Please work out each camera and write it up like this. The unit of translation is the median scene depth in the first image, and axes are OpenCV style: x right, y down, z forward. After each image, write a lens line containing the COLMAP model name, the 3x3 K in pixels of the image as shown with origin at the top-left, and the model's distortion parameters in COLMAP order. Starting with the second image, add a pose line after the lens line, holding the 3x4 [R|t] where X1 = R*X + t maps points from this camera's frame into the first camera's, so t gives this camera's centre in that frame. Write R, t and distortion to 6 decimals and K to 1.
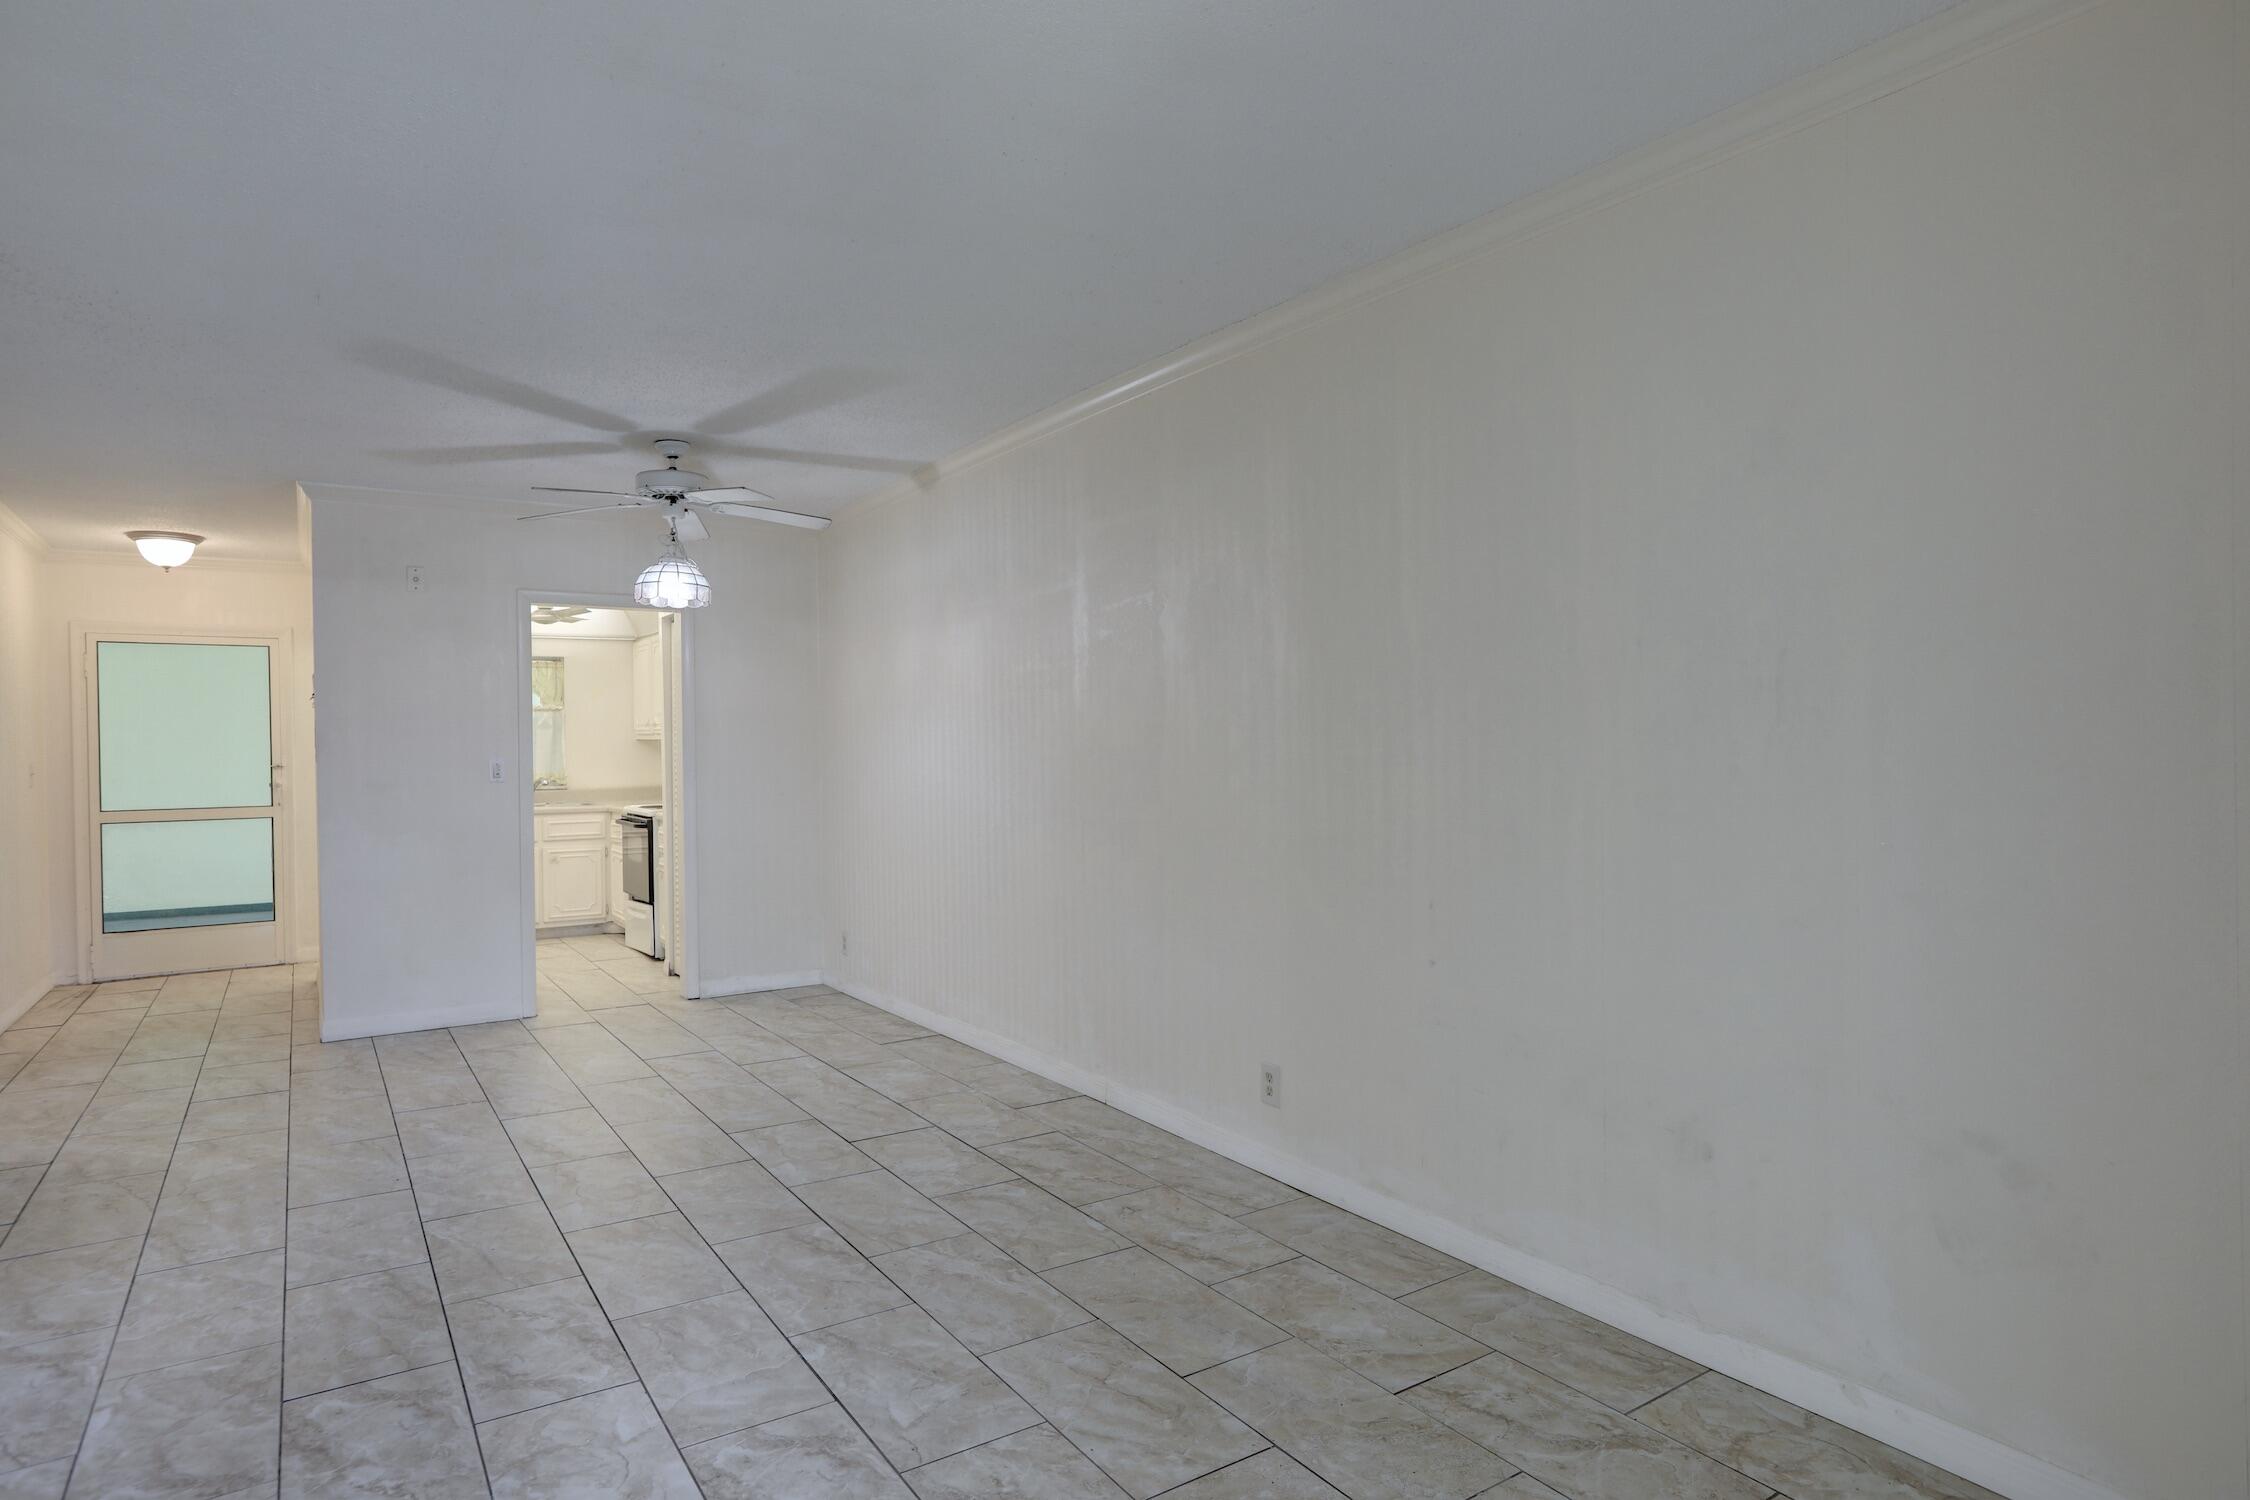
lens RADIAL K [[1277.8, 0, 1125.9], [0, 1277.8, 748.3], [0, 0, 1]] dist [0.002157, 0.000354]
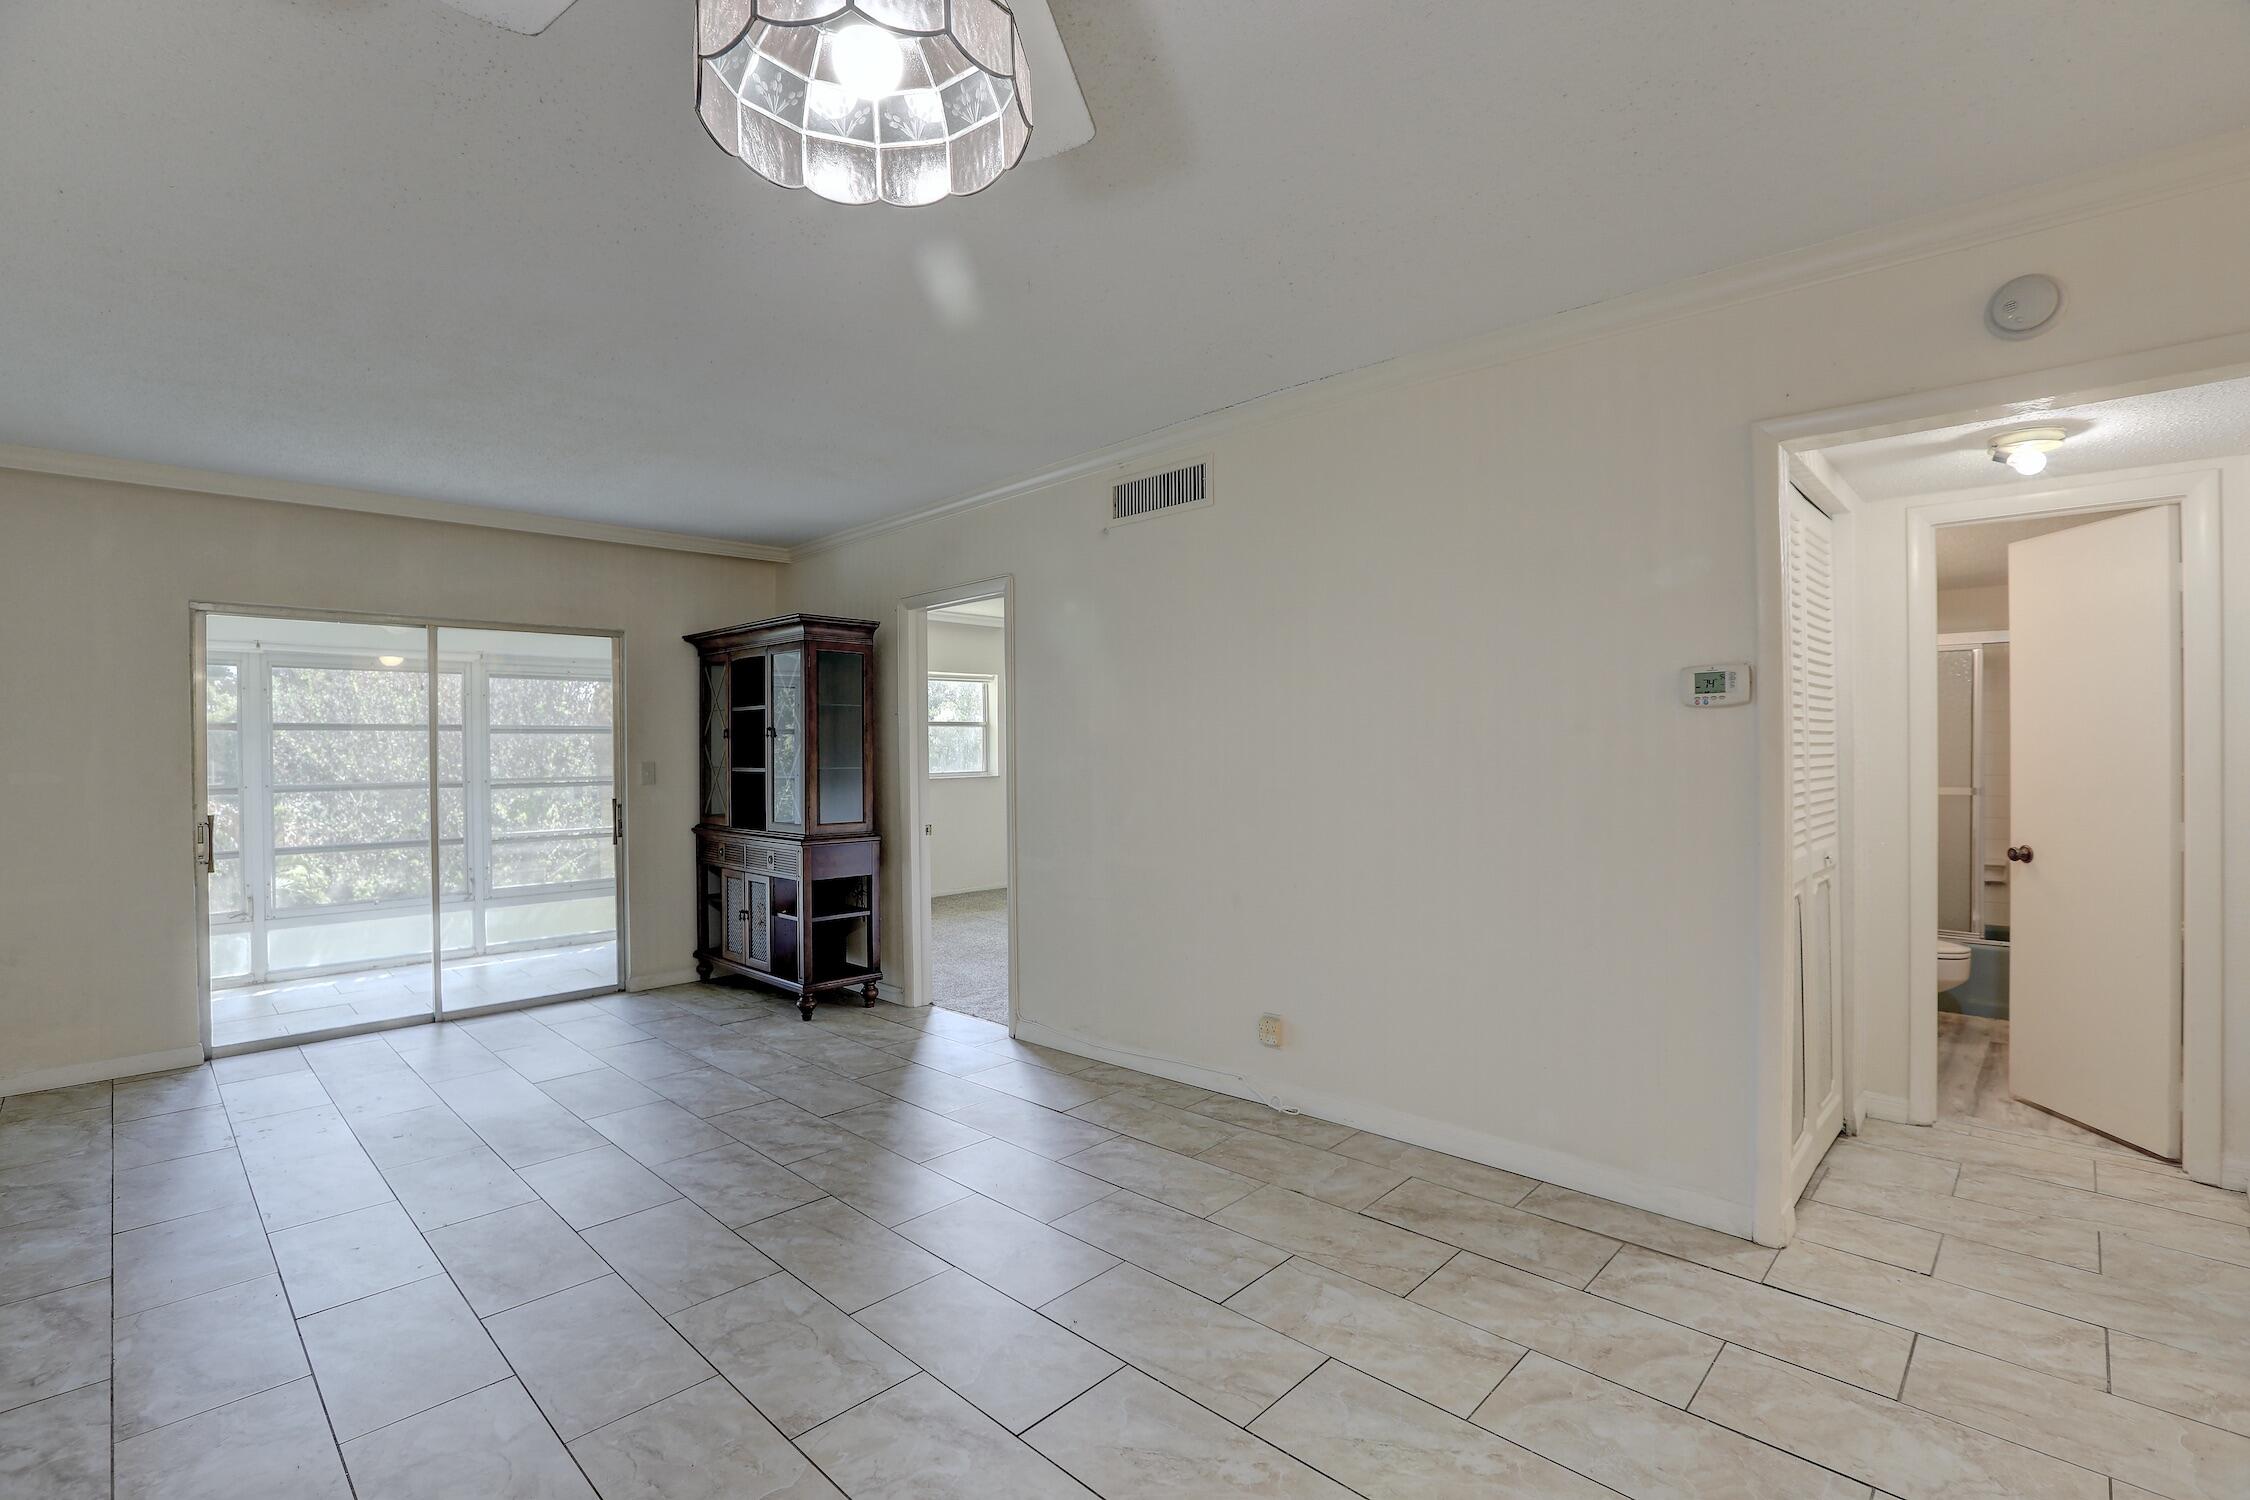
lens RADIAL K [[1000.4, 0, 1124.6], [0, 1000.4, 754.9], [0, 0, 1]] dist [-0.002113, -0.000058]
pose [[-0.975346, 0.027790, -0.218922, -0.634576], [0.027482, 0.999612, 0.004456, -0.004242], [0.218961, -0.001671, -0.975732, 2.118285]]
